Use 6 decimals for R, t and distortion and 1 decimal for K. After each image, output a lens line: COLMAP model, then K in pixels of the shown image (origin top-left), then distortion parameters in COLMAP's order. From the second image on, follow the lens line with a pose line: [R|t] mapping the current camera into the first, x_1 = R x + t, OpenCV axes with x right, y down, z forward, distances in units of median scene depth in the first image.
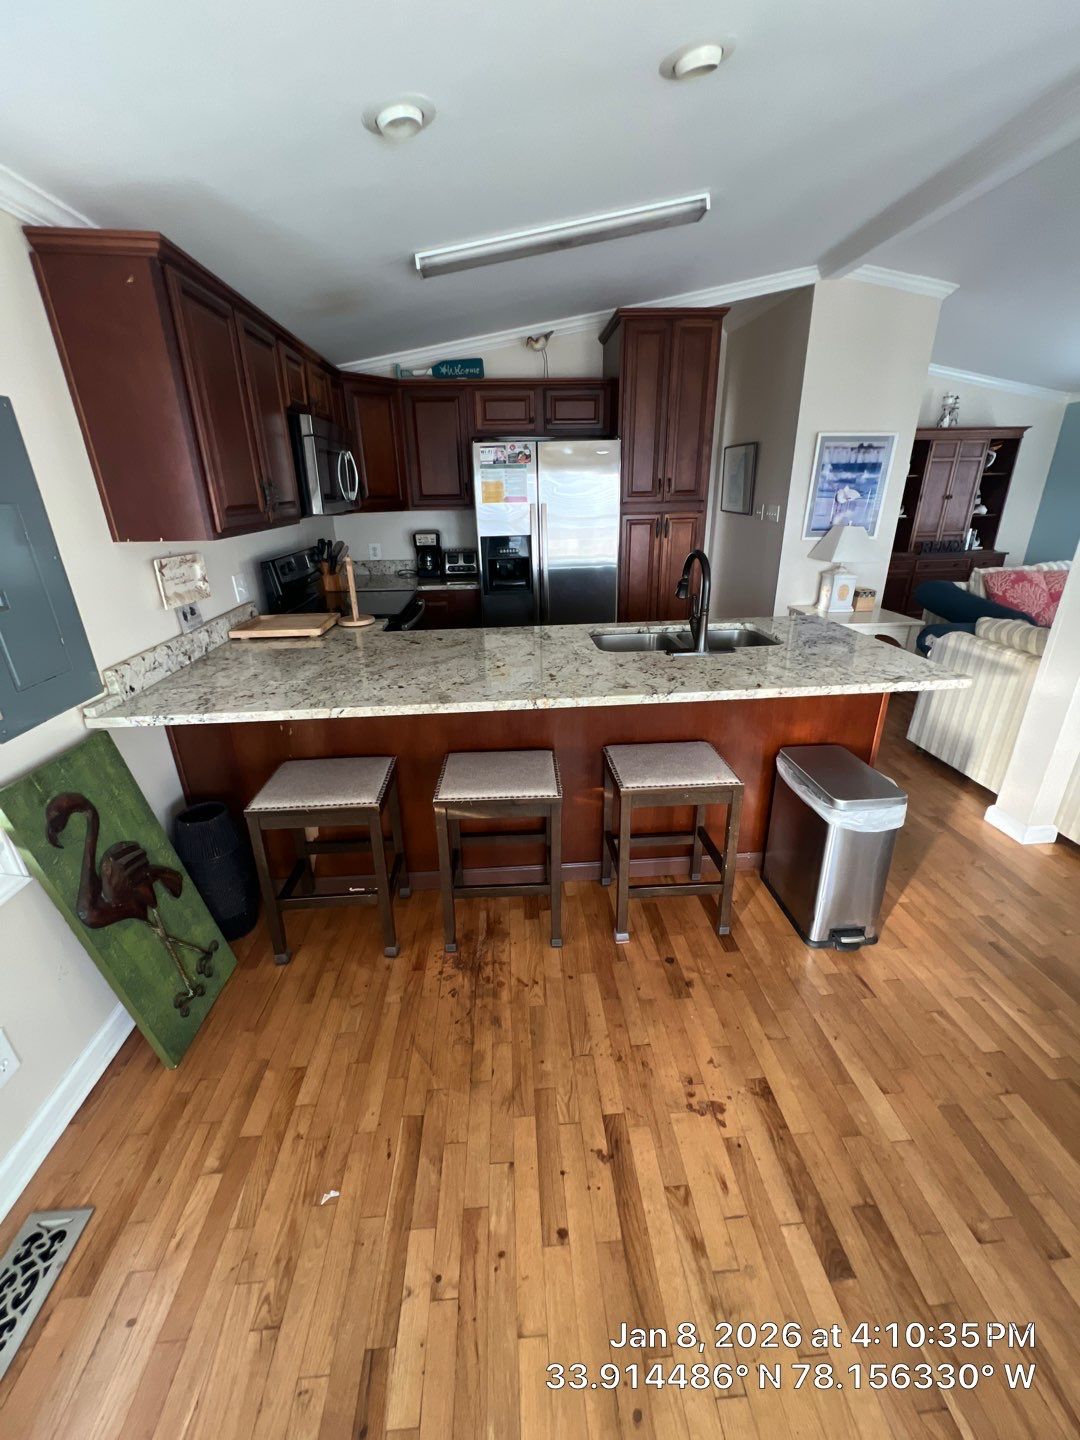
lens RADIAL K [[586.0, 0, 540.0], [0, 586.0, 720.0], [0, 0, 1]] dist [0.000680, -0.000152]
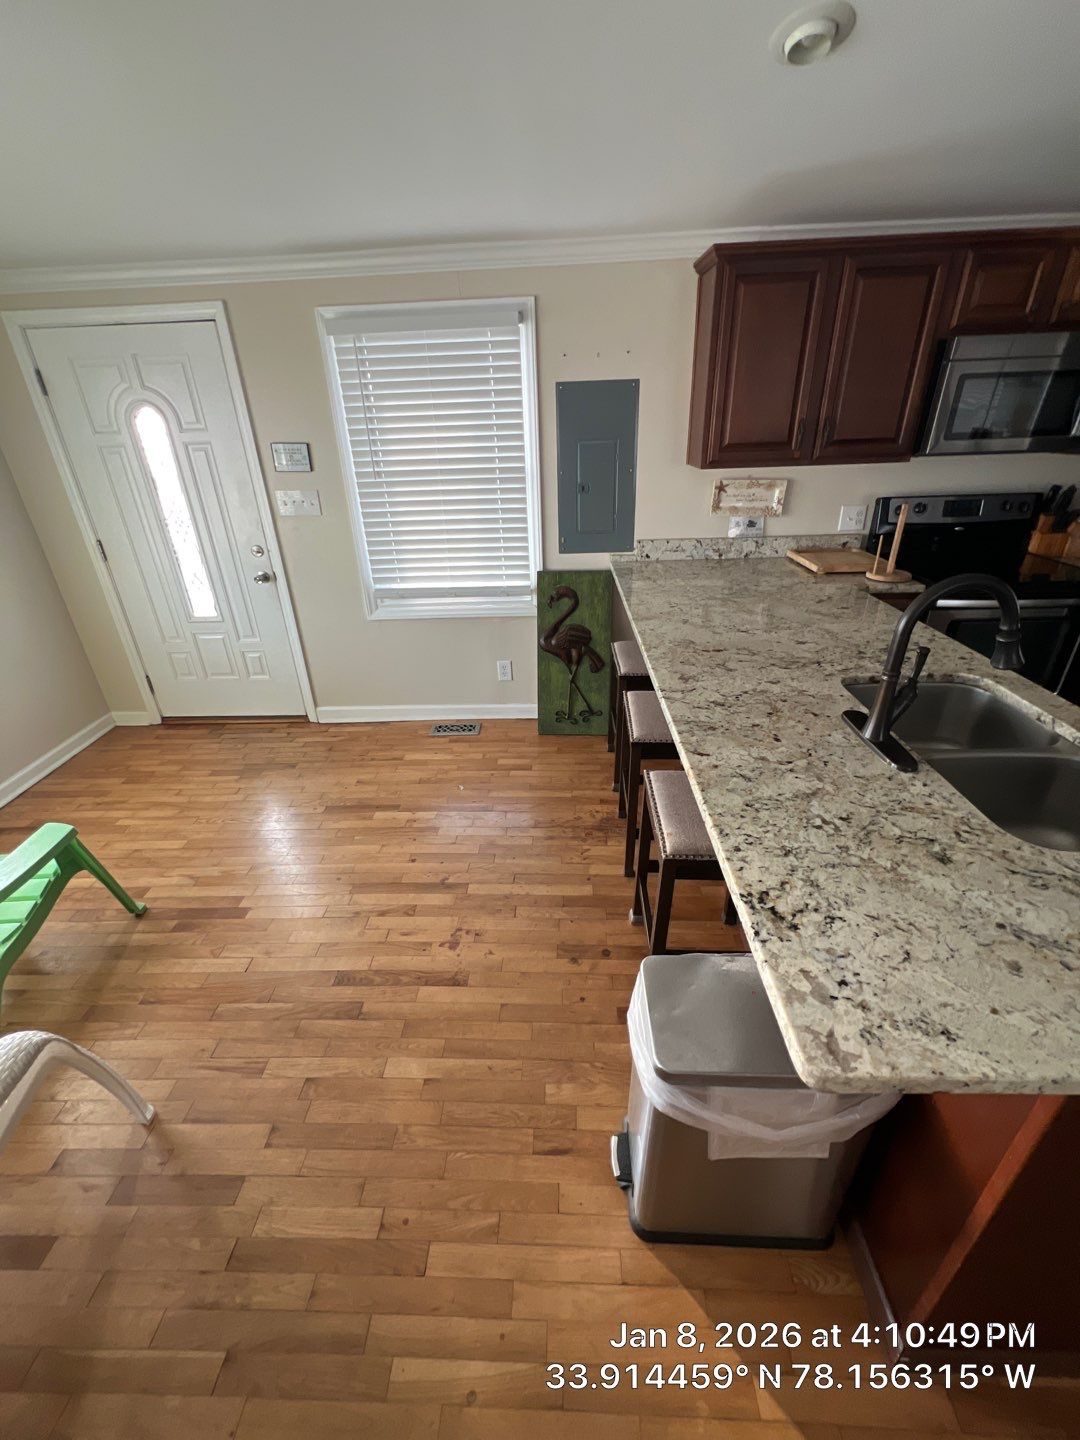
lens RADIAL K [[586.0, 0, 540.0], [0, 586.0, 720.0], [0, 0, 1]] dist [0.000680, -0.000152]
pose [[-0.118845, 0.465407, -0.877082, 1.057108], [-0.332773, 0.813585, 0.476804, -0.384654], [0.935488, 0.348534, 0.058185, 0.824809]]
